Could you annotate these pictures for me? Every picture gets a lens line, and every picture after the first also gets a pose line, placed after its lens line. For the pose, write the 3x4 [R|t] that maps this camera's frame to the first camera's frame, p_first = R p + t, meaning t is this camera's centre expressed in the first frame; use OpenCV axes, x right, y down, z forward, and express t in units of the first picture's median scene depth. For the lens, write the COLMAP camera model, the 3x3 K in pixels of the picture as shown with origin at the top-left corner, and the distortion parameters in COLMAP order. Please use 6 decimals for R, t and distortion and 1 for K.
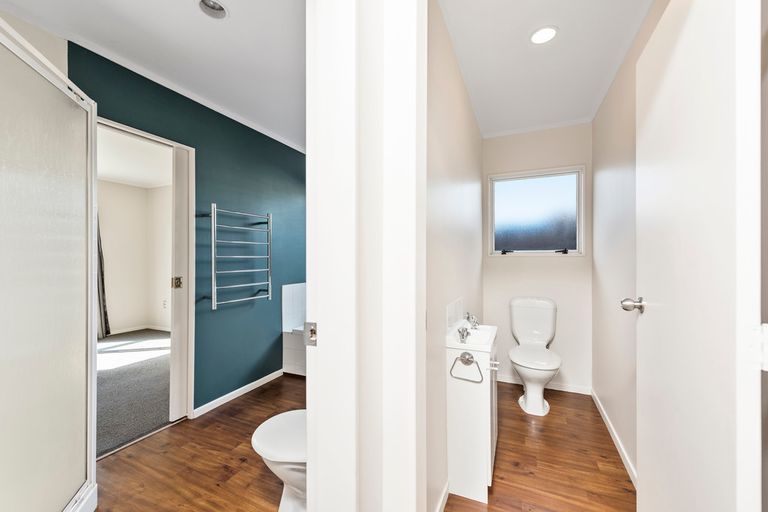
lens RADIAL K [[299.7, 0, 384.0], [0, 299.7, 256.0], [0, 0, 1]] dist [0.016814, -0.014071]
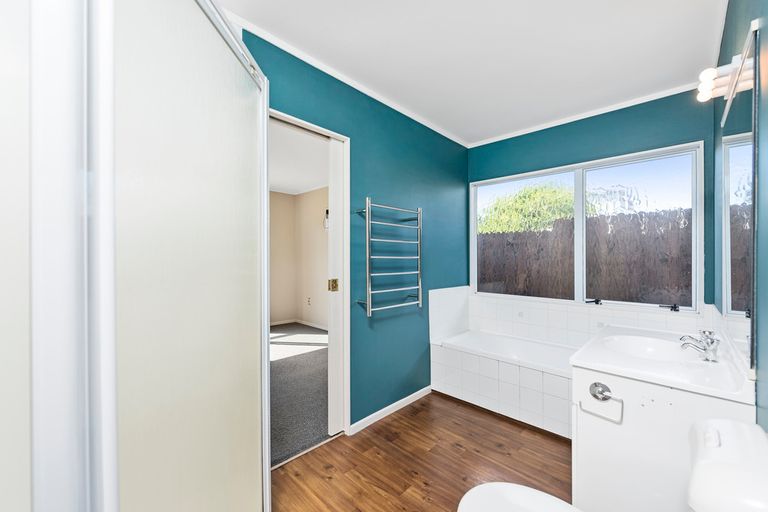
lens RADIAL K [[300.0, 0, 384.0], [0, 300.0, 256.0], [0, 0, 1]] dist [-0.001380, -0.013862]
pose [[0.937306, -0.001622, -0.348503, -0.211419], [0.001737, 0.999998, 0.000018, -0.001910], [0.348503, -0.000622, 0.937308, 0.179909]]
